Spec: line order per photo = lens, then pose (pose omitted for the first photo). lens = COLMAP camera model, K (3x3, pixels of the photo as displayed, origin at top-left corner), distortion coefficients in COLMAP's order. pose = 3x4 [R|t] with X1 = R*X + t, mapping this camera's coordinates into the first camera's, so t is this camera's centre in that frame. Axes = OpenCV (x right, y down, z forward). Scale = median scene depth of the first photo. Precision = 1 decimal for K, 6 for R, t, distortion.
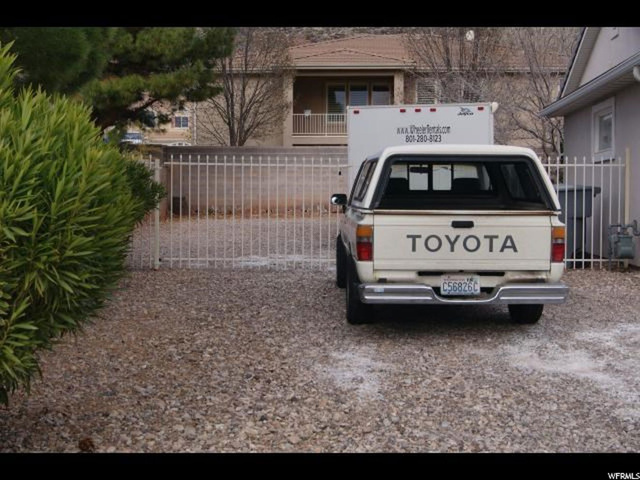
lens RADIAL K [[1005.6, 0, 320.0], [0, 1005.6, 240.0], [0, 0, 1]] dist [0.038572, 0.055297]
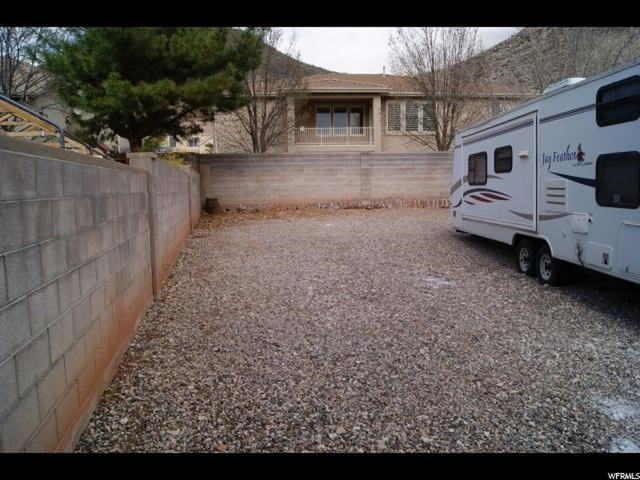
lens RADIAL K [[501.2, 0, 320.0], [0, 501.2, 240.0], [0, 0, 1]] dist [-0.006485, -0.000038]
pose [[0.994668, -0.022962, 0.100540, -0.075745], [0.015295, 0.996962, 0.076373, -0.036755], [-0.101989, -0.074428, 0.991997, 0.417912]]
